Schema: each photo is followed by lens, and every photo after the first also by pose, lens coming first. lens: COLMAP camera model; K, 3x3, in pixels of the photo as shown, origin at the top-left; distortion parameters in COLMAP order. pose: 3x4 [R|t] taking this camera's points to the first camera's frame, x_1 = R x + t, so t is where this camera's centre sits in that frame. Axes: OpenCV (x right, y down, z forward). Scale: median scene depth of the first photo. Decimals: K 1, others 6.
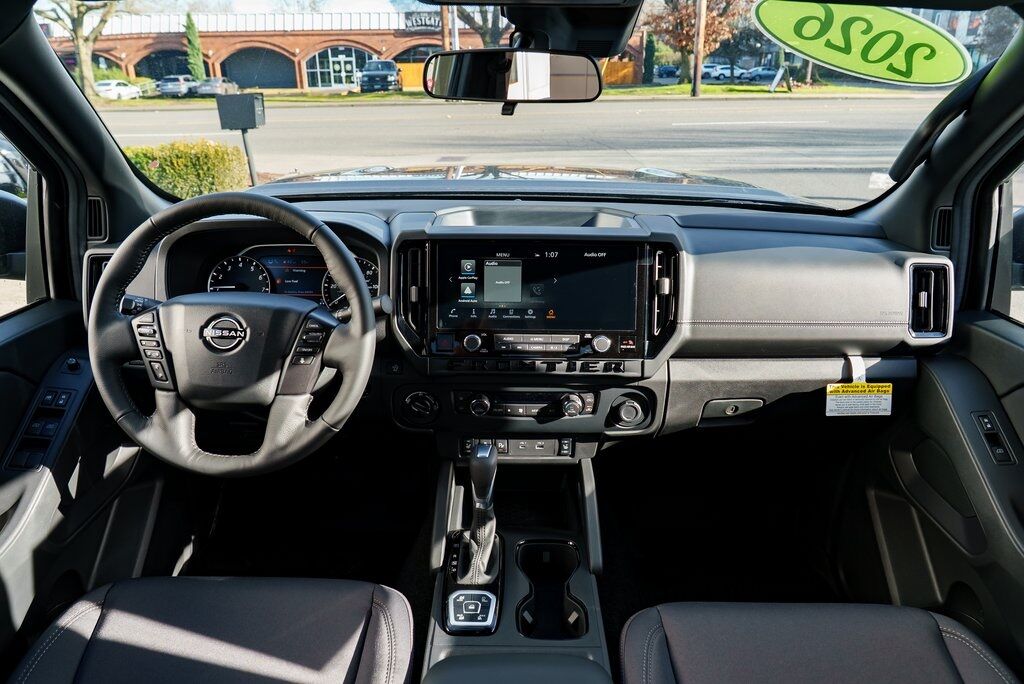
lens RADIAL K [[696.1, 0, 508.1], [0, 696.1, 348.5], [0, 0, 1]] dist [-0.034399, 0.022098]
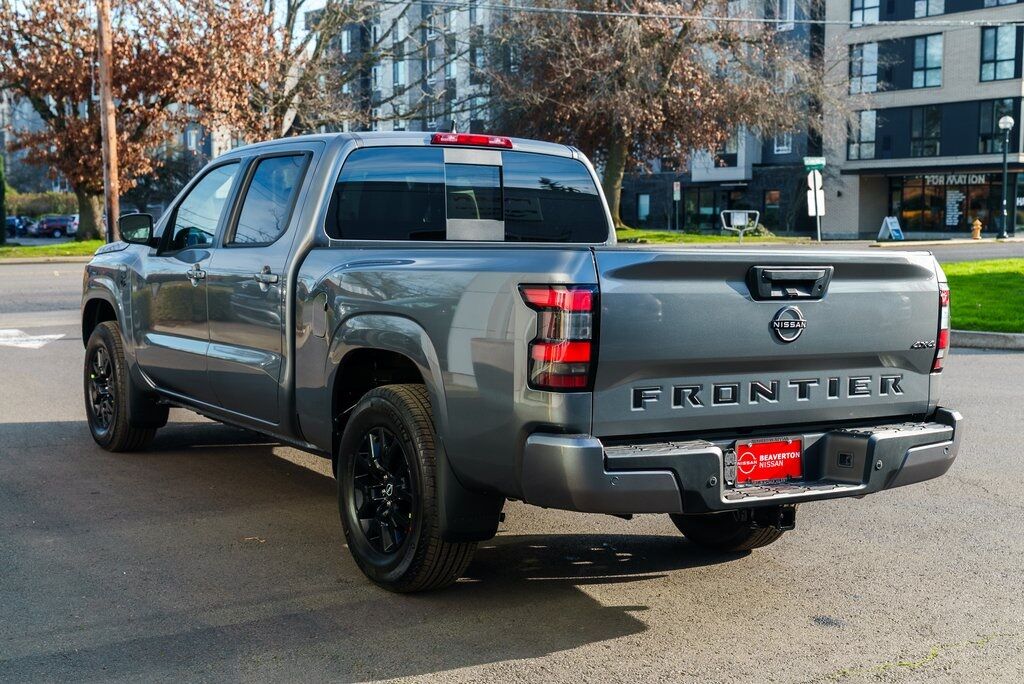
lens RADIAL K [[1392.6, 0, 506.5], [0, 1392.6, 352.1], [0, 0, 1]] dist [0.012324, 0.000000]
pose [[0.843649, -0.039813, 0.535417, -2.307126], [0.193108, 0.953010, -0.233414, 1.766815], [-0.500965, 0.300313, 0.811693, -3.935434]]
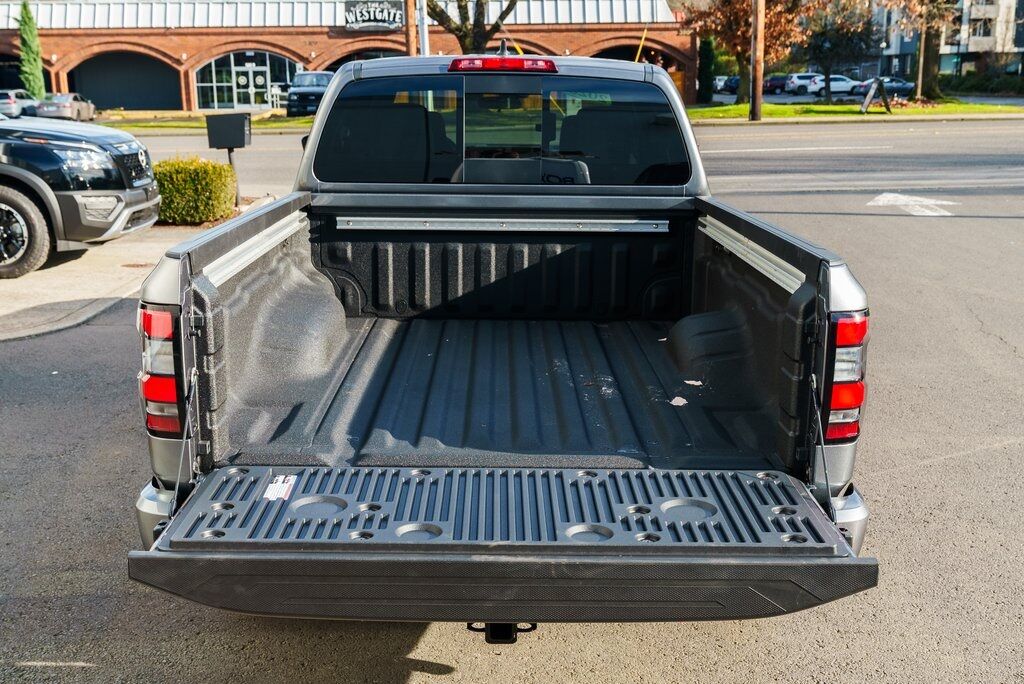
lens RADIAL K [[1165.6, 0, 499.9], [0, 1165.6, 370.3], [0, 0, 1]] dist [0.024019, 0.000000]
pose [[0.999993, -0.002672, 0.002696, -0.021541], [0.003024, 0.990096, -0.140358, 1.345521], [-0.002294, 0.140365, 0.990097, -3.532502]]
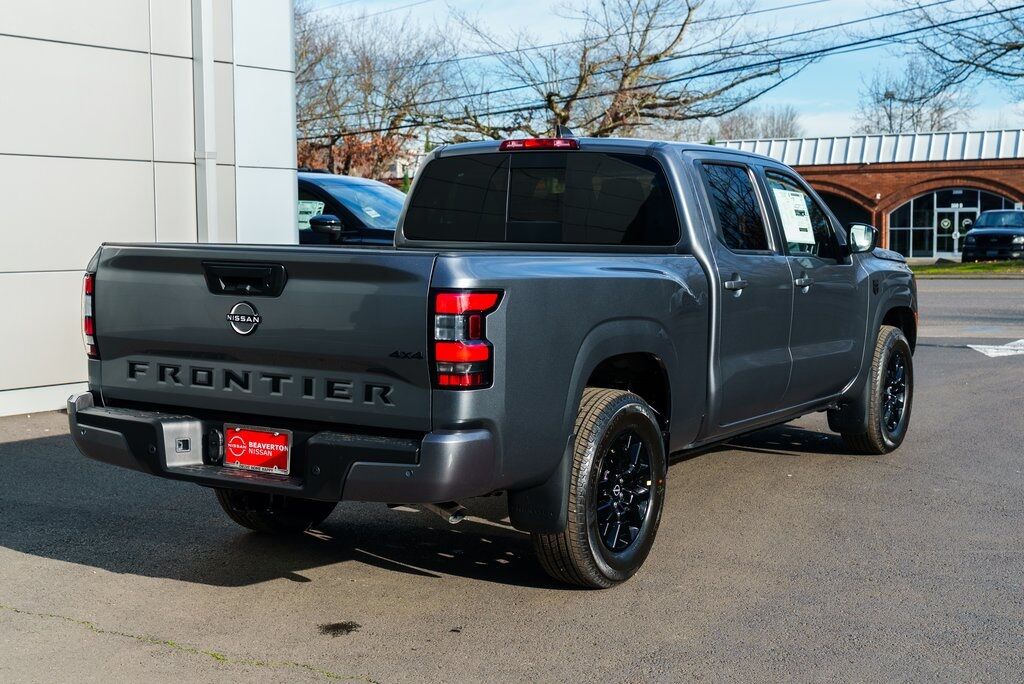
lens RADIAL K [[1458.5, 0, 519.4], [0, 1458.5, 345.8], [0, 0, 1]] dist [0.073421, 0.000000]
pose [[0.861267, 0.045307, -0.506128, 2.385955], [-0.195780, 0.948711, -0.248228, 1.894484], [0.468923, 0.312881, 0.825964, -4.263336]]
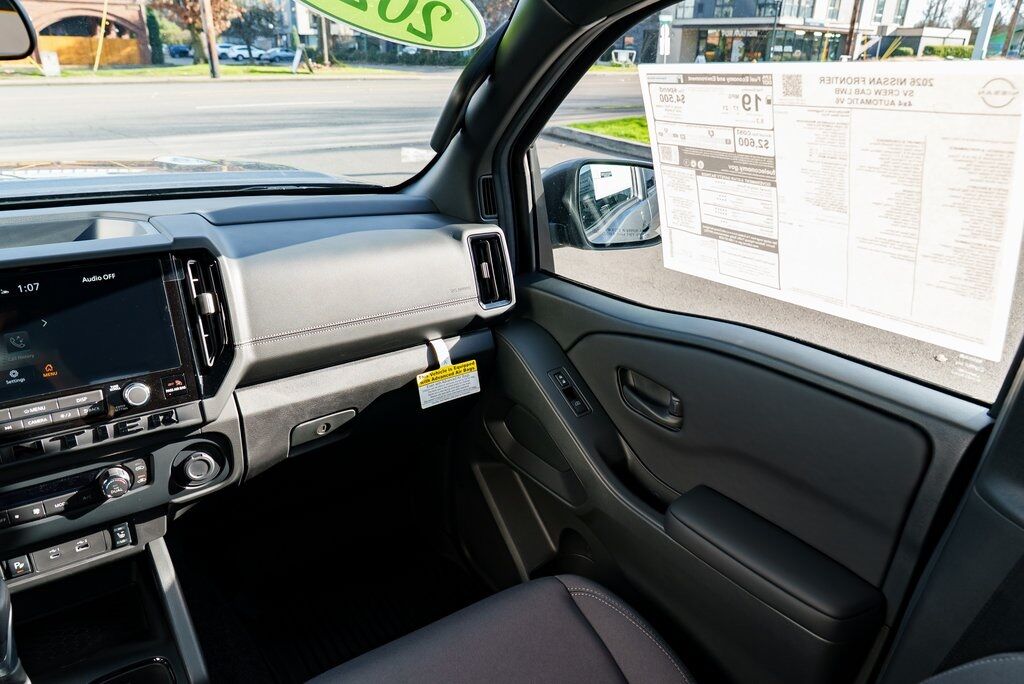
lens RADIAL K [[696.1, 0, 512.1], [0, 696.1, 350.5], [0, 0, 1]] dist [-0.034399, 0.022098]
pose [[0.809029, -0.208833, 0.549418, 0.056879], [0.194683, 0.977197, 0.084758, -0.033708], [-0.554590, 0.038391, 0.831238, 0.143385]]
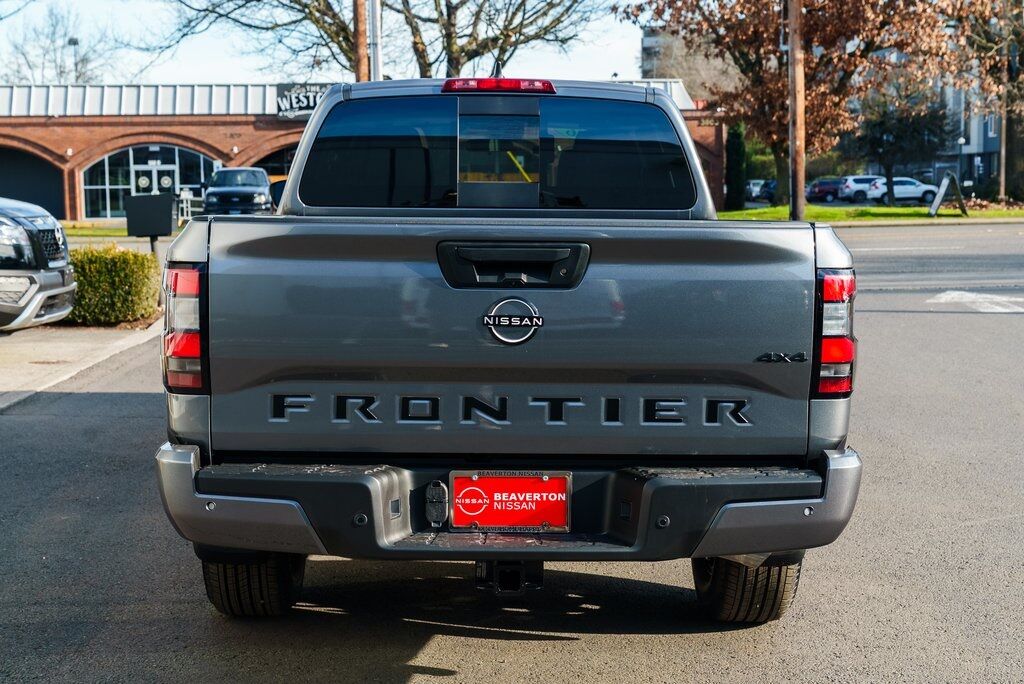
lens RADIAL K [[1549.5, 0, 499.2], [0, 1549.5, 363.2], [0, 0, 1]] dist [0.044294, 0.000000]
pose [[0.999779, -0.005010, 0.020411, -0.087427], [0.010320, 0.963062, -0.269081, 1.867745], [-0.018309, 0.269232, 0.962901, -4.211874]]
